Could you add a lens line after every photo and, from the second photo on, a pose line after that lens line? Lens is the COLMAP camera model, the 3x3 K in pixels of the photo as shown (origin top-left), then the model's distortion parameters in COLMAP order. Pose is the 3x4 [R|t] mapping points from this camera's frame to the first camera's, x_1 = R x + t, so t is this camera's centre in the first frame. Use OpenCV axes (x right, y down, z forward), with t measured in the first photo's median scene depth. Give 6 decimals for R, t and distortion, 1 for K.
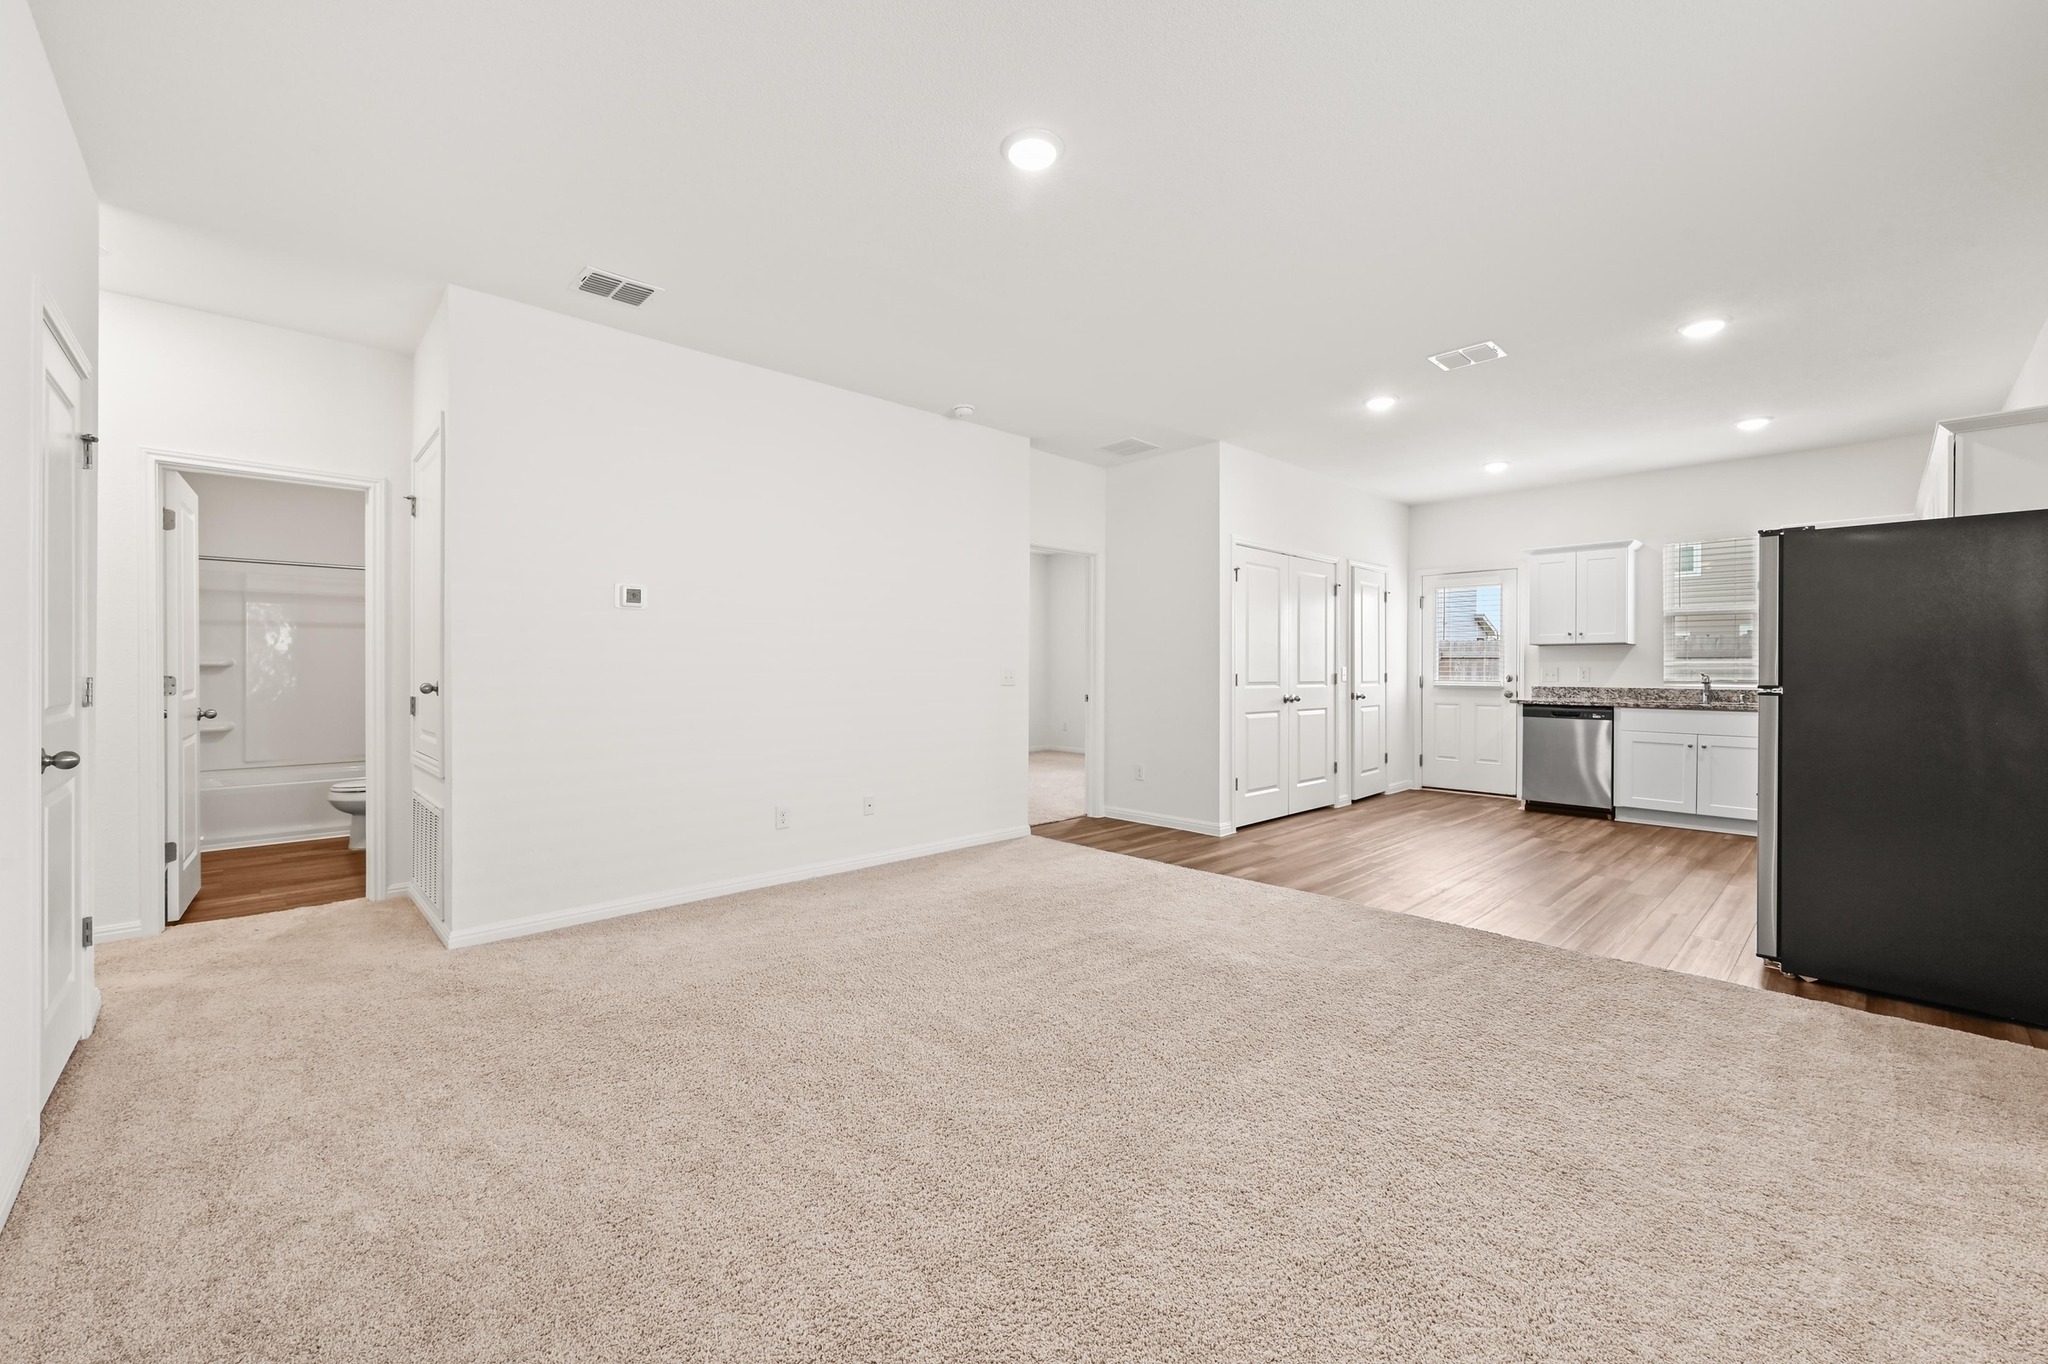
lens RADIAL K [[809.2, 0, 1020.2], [0, 809.2, 671.1], [0, 0, 1]] dist [0.002185, 0.000025]
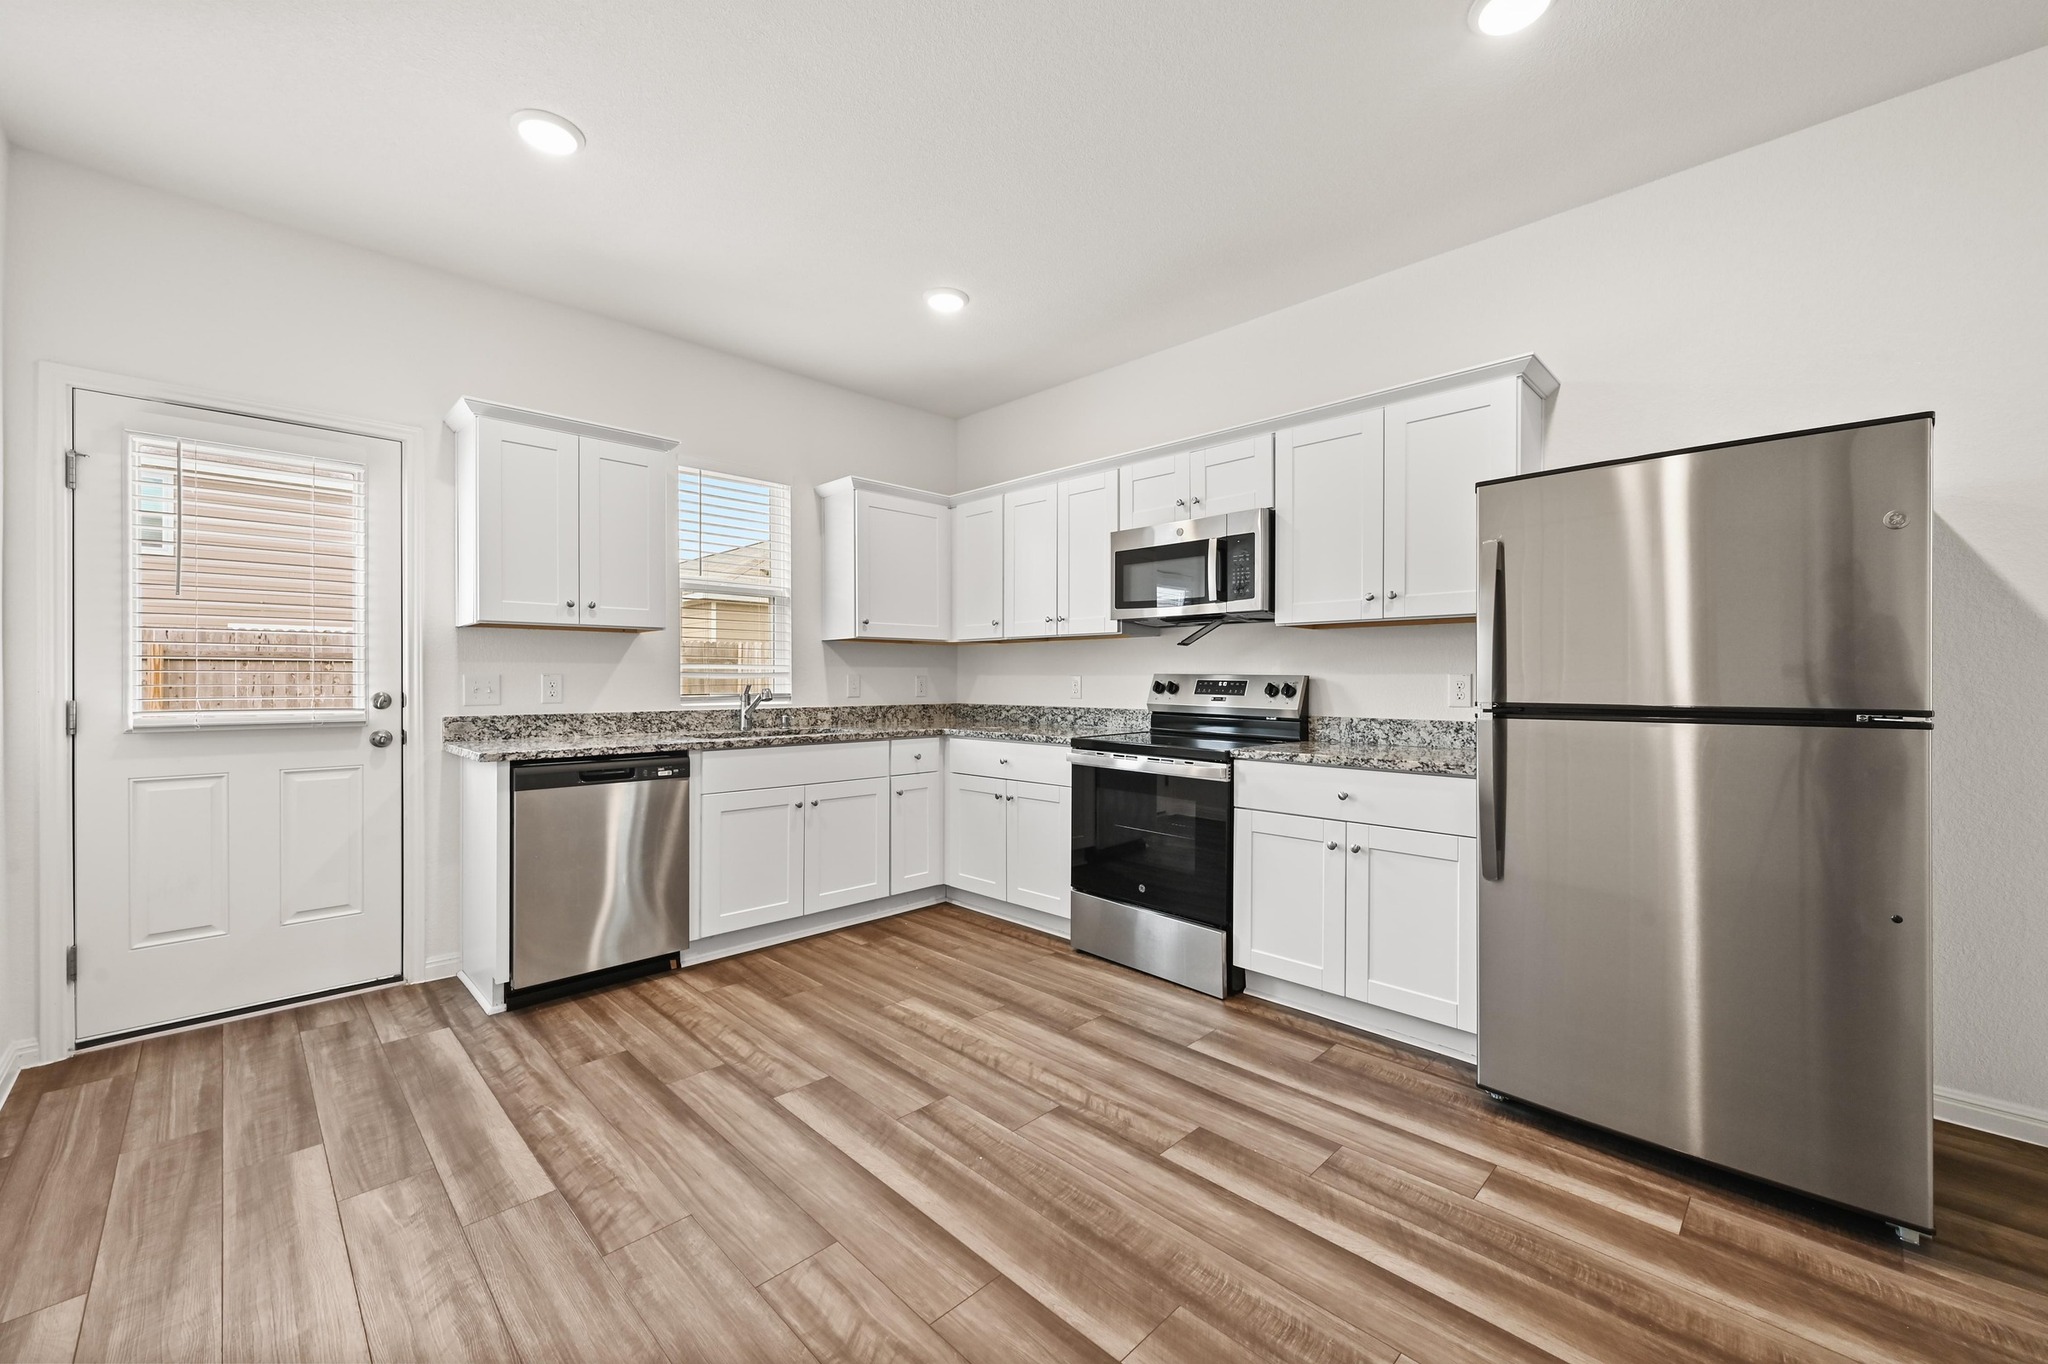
lens RADIAL K [[809.2, 0, 1025.7], [0, 809.2, 678.0], [0, 0, 1]] dist [0.002185, 0.000025]
pose [[-0.025523, -0.001881, 0.999672, 0.197662], [0.005292, 0.999984, 0.002017, -0.001836], [-0.999660, 0.005342, -0.025513, 0.747012]]
